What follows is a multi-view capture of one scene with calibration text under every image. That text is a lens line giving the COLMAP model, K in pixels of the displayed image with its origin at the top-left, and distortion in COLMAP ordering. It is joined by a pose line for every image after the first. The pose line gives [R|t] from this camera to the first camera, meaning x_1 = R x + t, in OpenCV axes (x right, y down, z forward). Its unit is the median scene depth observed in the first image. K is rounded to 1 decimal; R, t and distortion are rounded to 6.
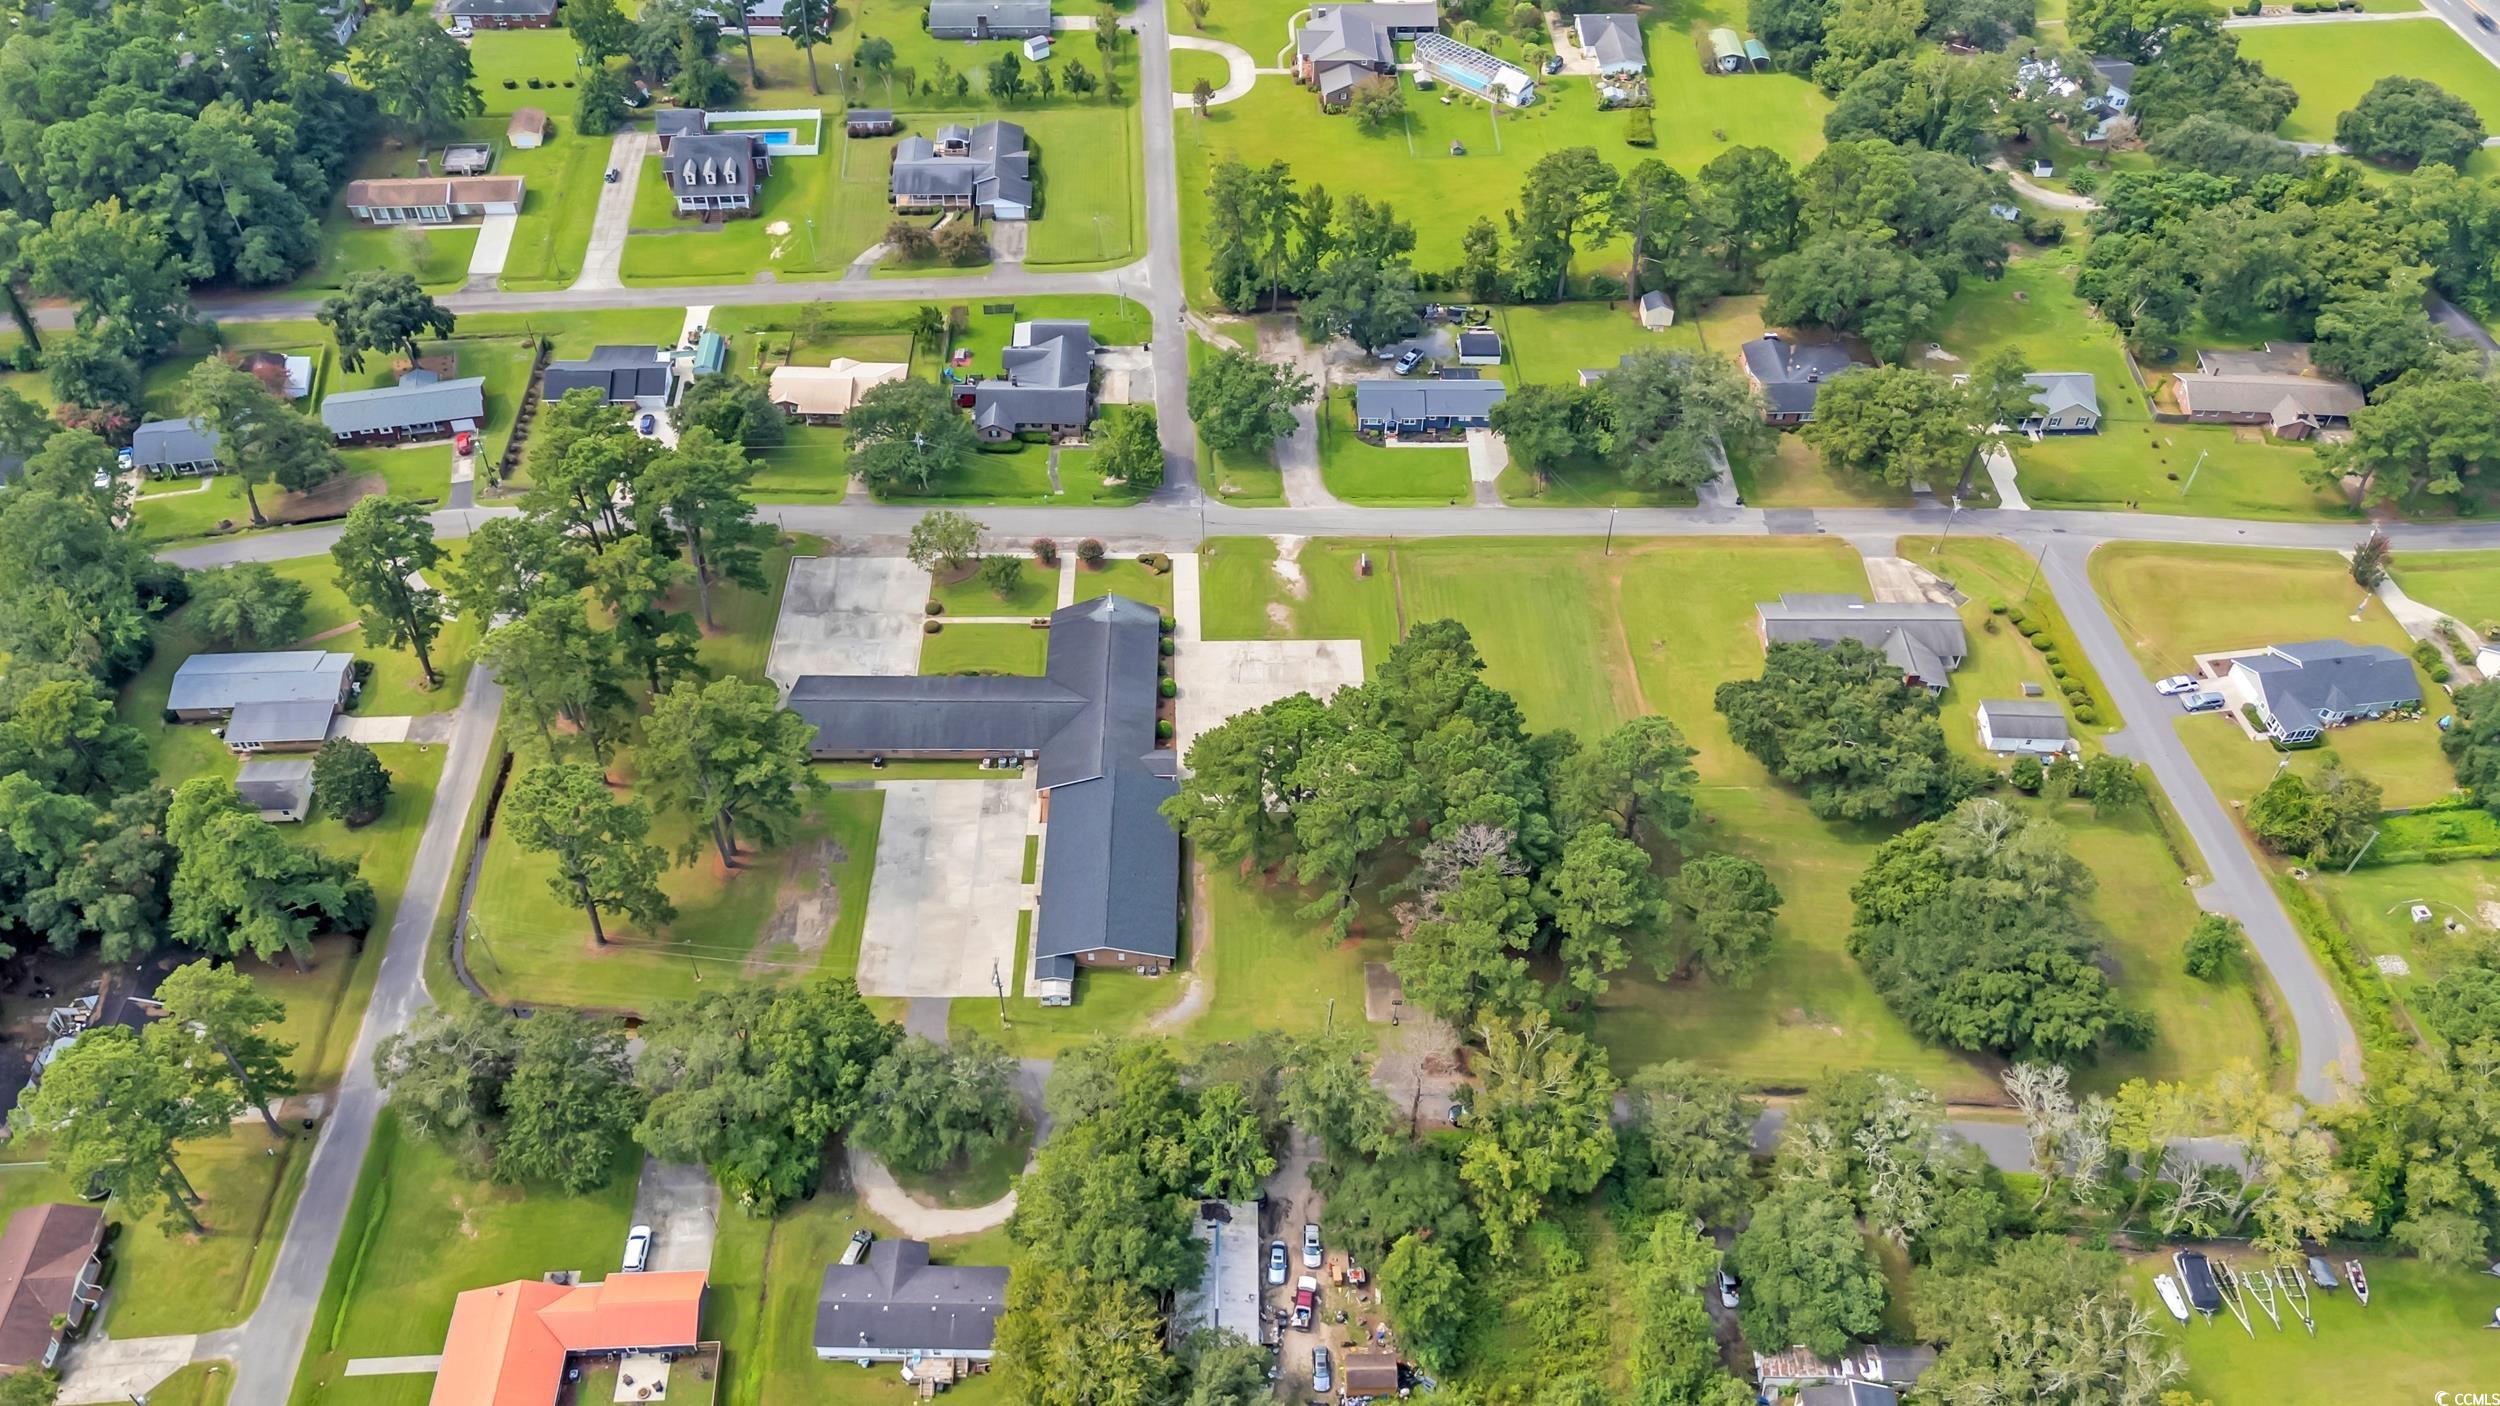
lens RADIAL K [[1816.4, 0, 1244.6], [0, 1816.4, 765.9], [0, 0, 1]] dist [0.093746, -0.083497]
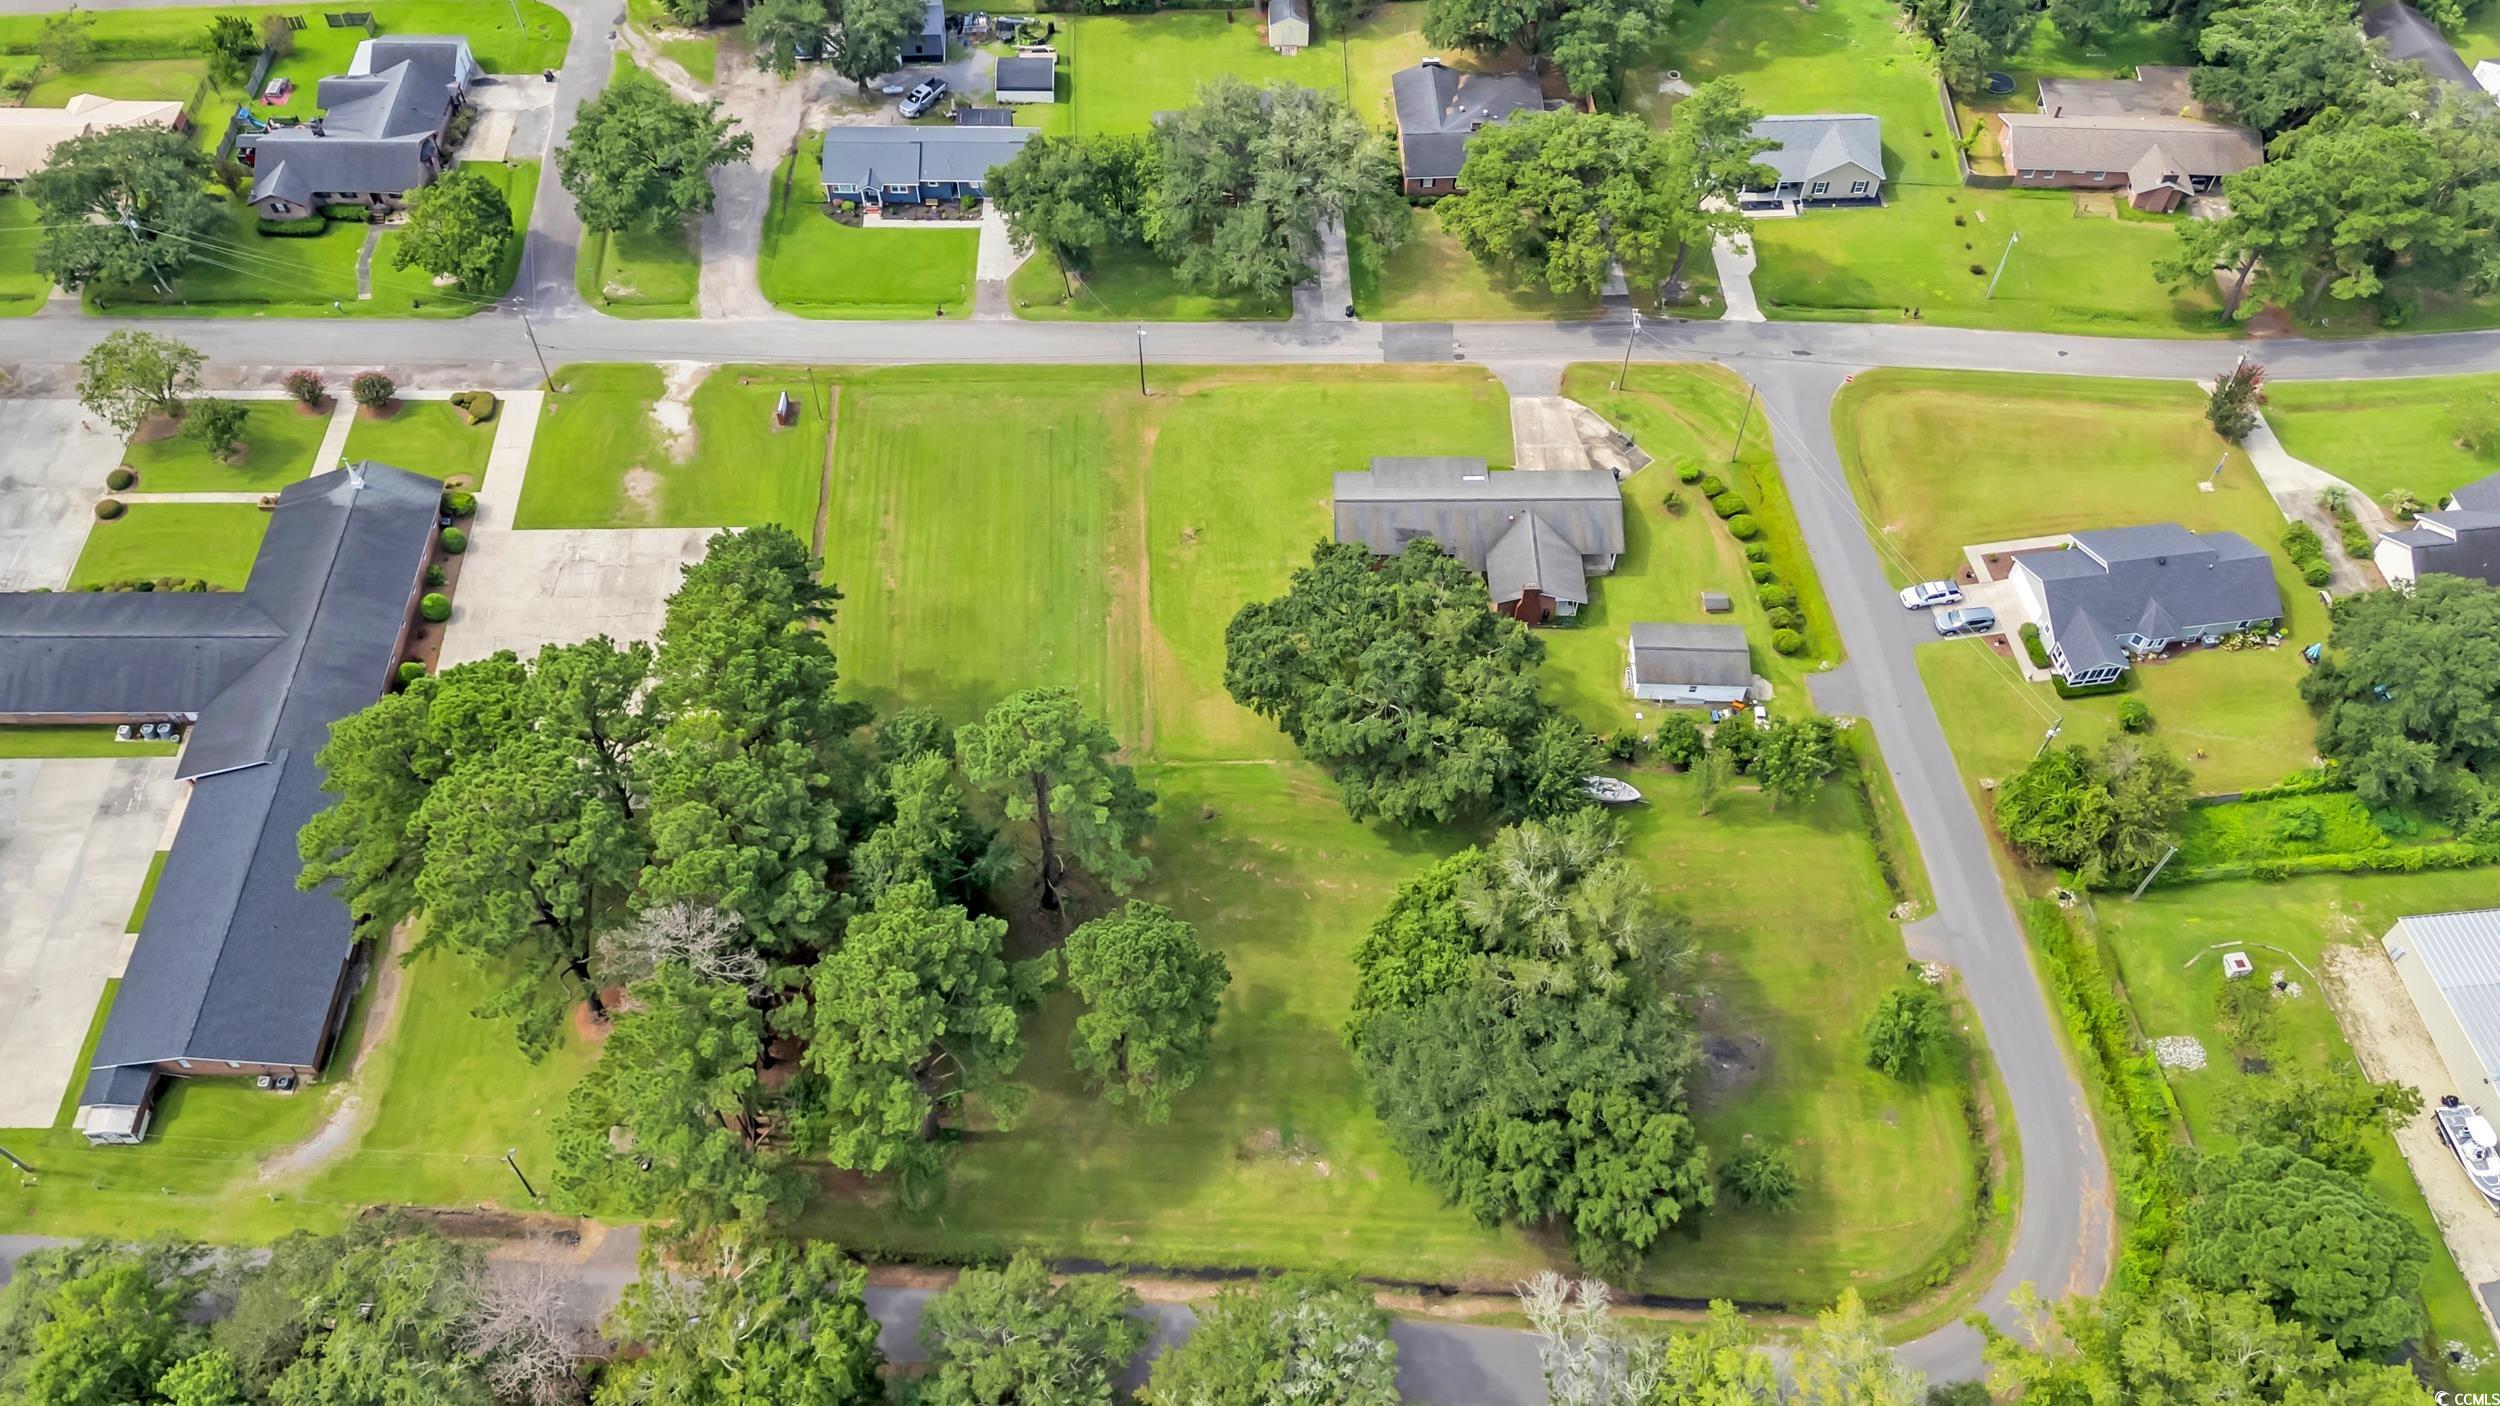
lens RADIAL K [[1851.3, 0, 1250.0], [0, 1851.3, 703.0], [0, 0, 1]] dist [0.062891, -0.046801]
pose [[0.999942, -0.003232, -0.010281, 0.249273], [0.004358, 0.993753, 0.111516, -0.078481], [0.009857, -0.111554, 0.993709, 0.295247]]
